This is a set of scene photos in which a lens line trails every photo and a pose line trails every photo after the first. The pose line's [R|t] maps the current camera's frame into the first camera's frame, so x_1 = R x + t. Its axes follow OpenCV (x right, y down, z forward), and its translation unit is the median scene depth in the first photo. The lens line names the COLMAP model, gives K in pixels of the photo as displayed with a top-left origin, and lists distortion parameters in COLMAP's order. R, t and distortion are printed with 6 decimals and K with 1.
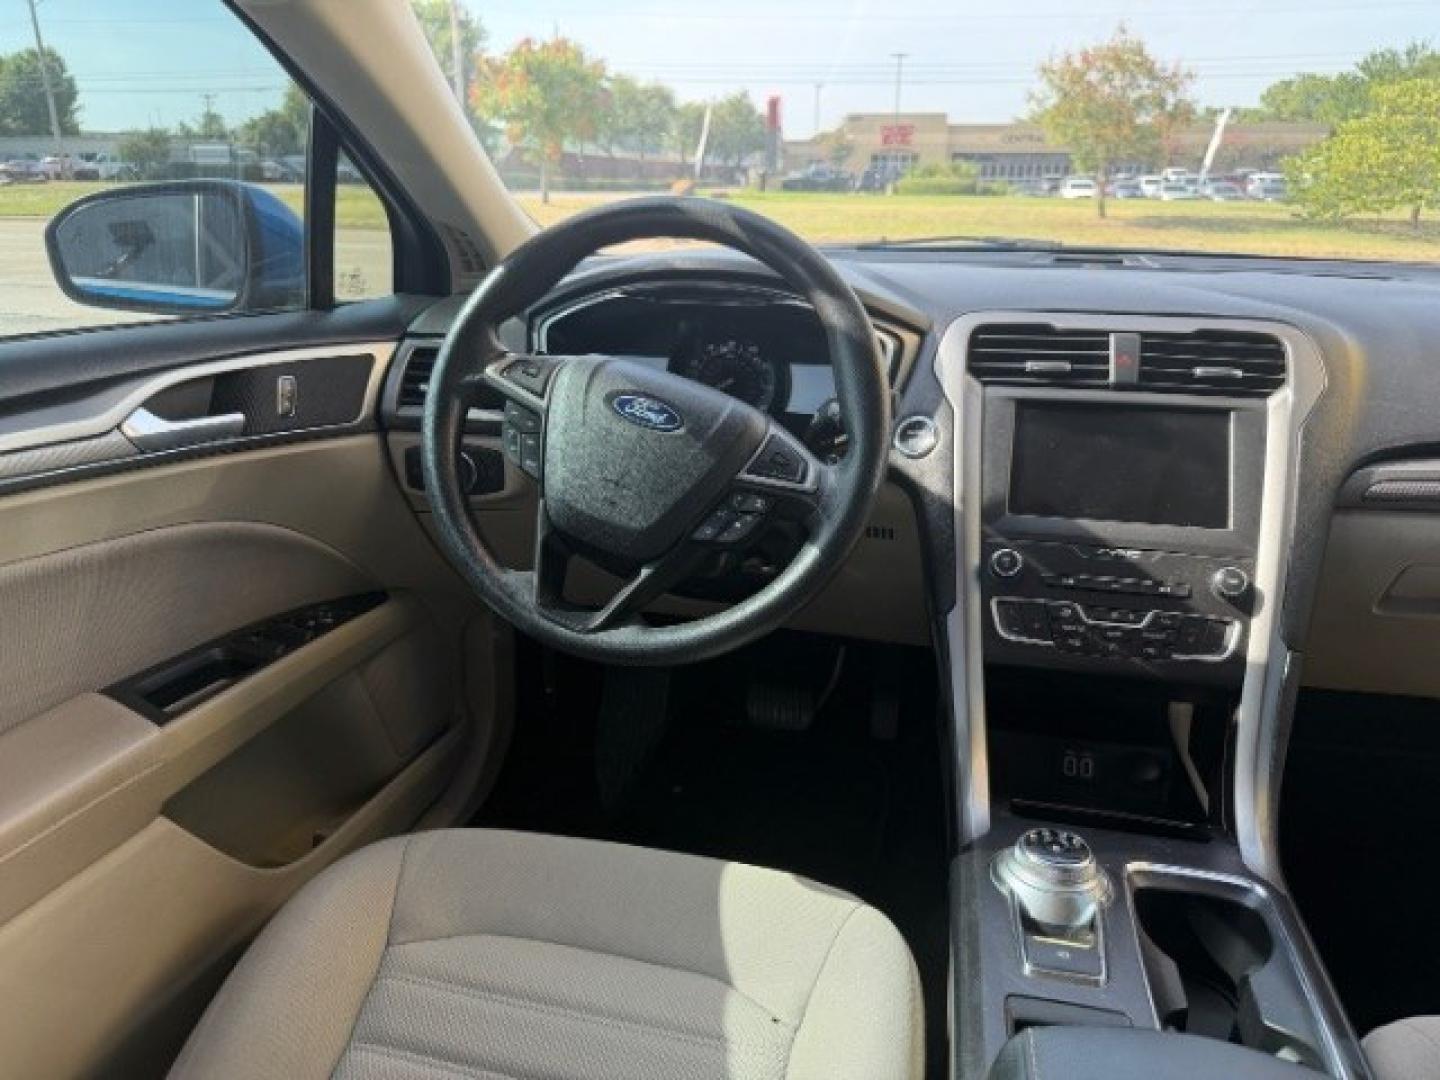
lens RADIAL K [[1040.6, 0, 716.5], [0, 1040.6, 525.9], [0, 0, 1]] dist [0.027212, -0.035865]
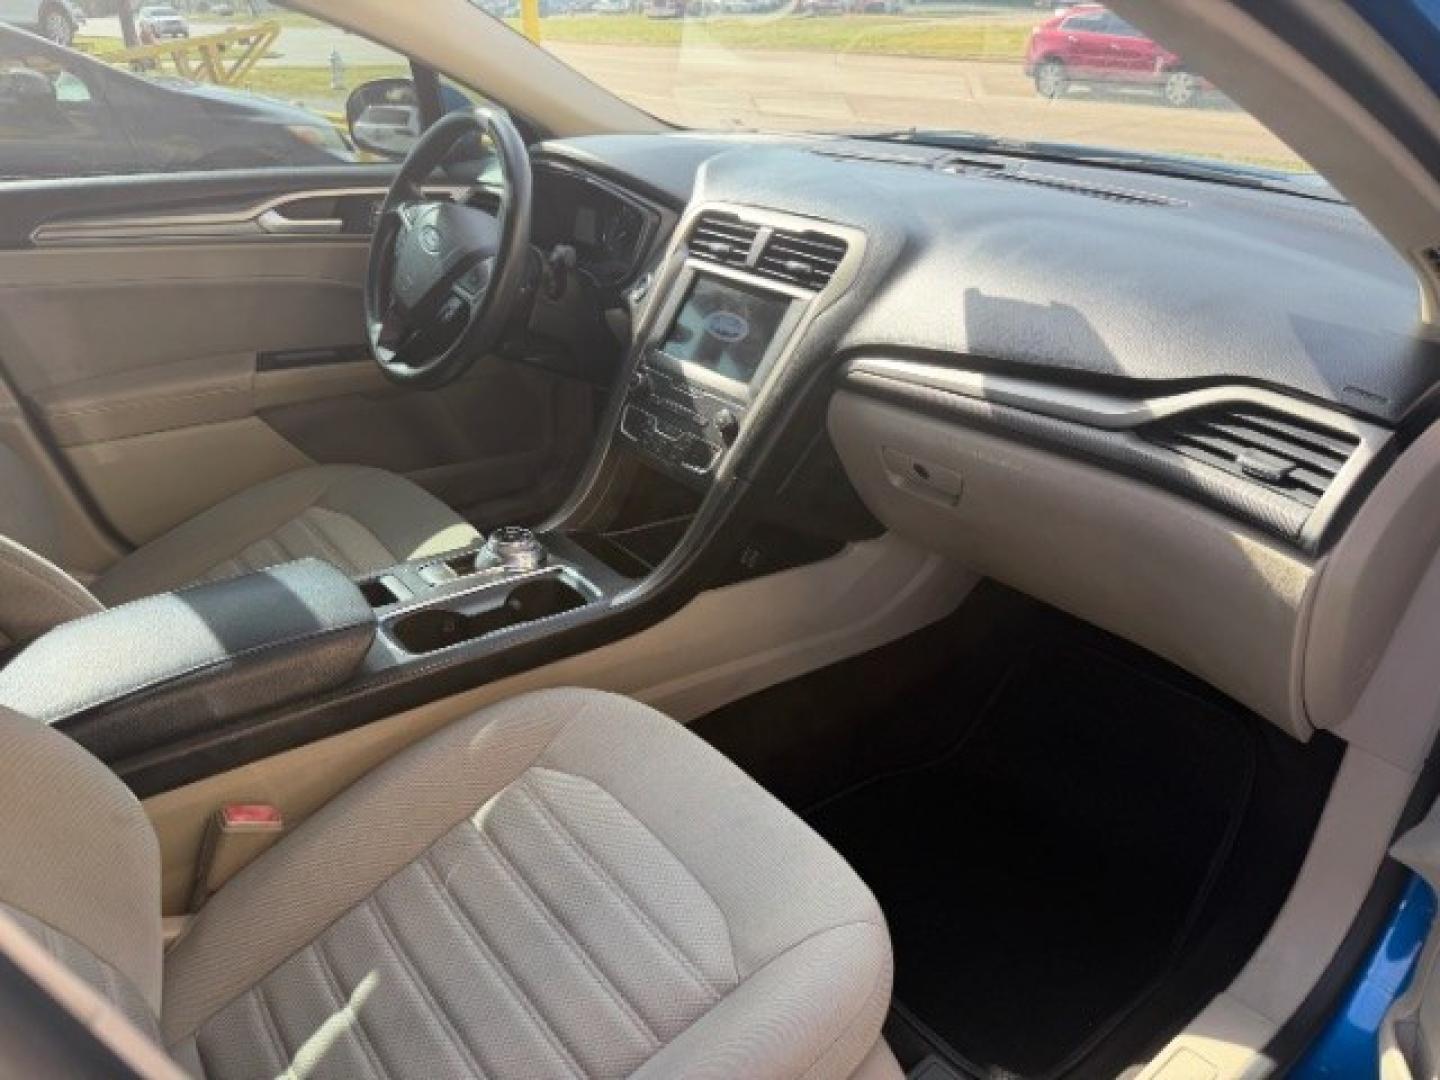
lens RADIAL K [[1040.6, 0, 721.5], [0, 1040.6, 551.3], [0, 0, 1]] dist [0.027212, -0.035865]
pose [[0.783215, 0.277516, -0.556381, 1.170854], [-0.184738, 0.958318, 0.217942, -0.070791], [0.593672, -0.067910, 0.801836, -0.094217]]
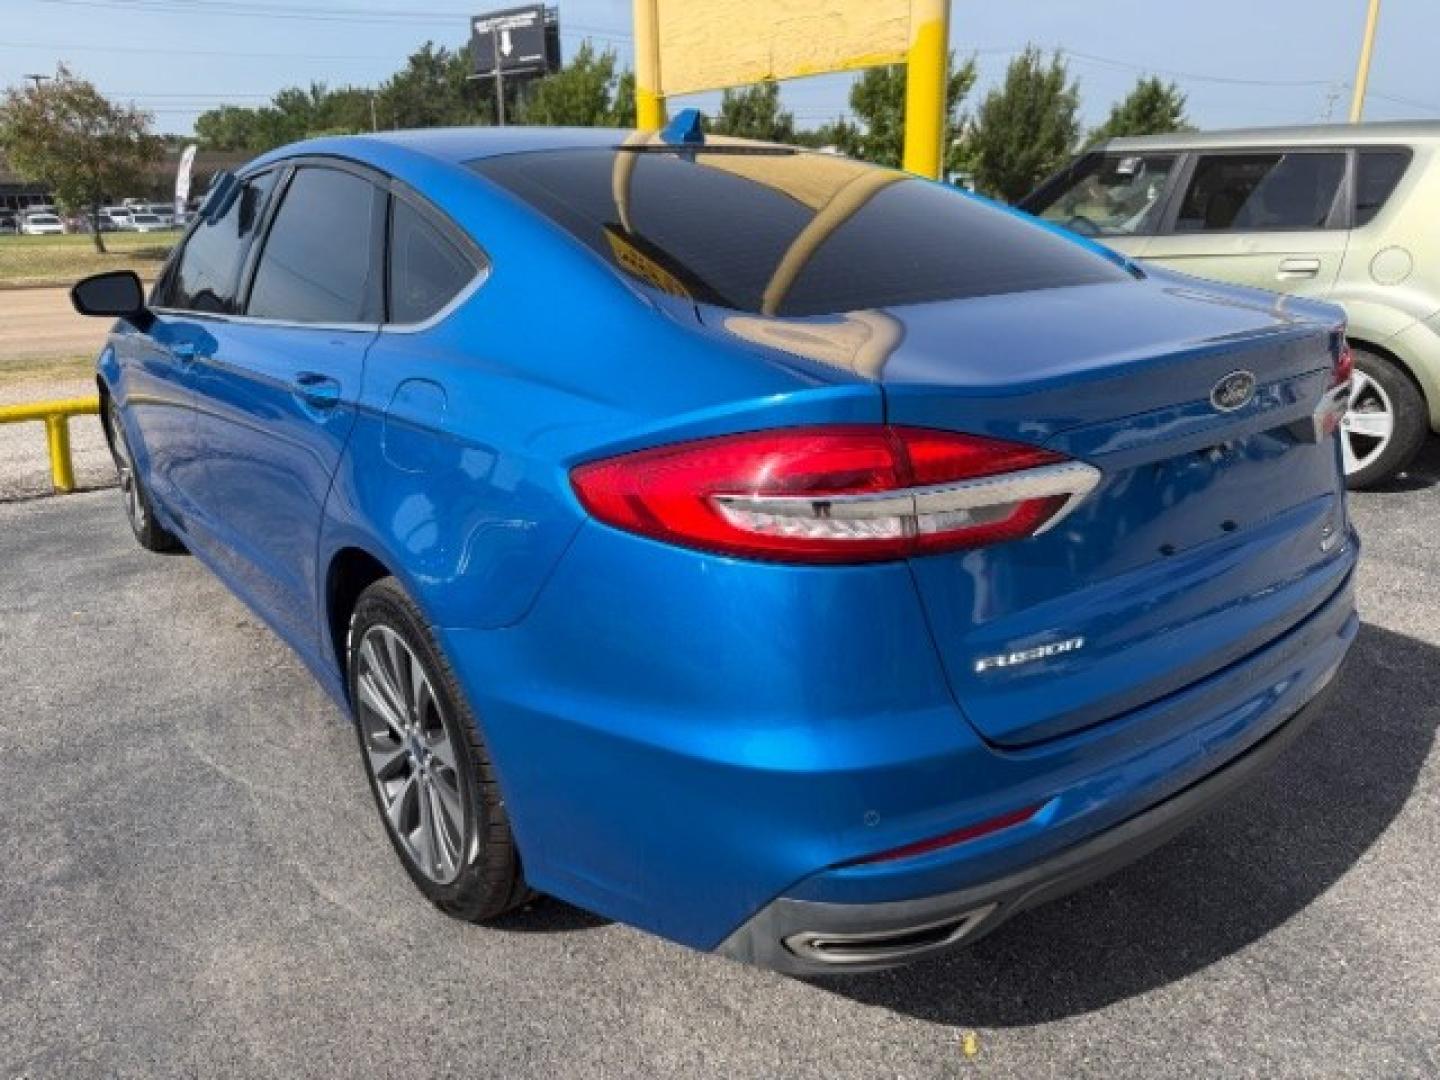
lens RADIAL K [[1040.6, 0, 726.6], [0, 1040.6, 545.8], [0, 0, 1]] dist [0.027212, -0.035865]
pose [[0.623125, -0.266224, 0.735419, -1.520078], [0.269522, 0.955783, 0.117628, 0.419681], [-0.734216, 0.124915, 0.667325, -1.769571]]
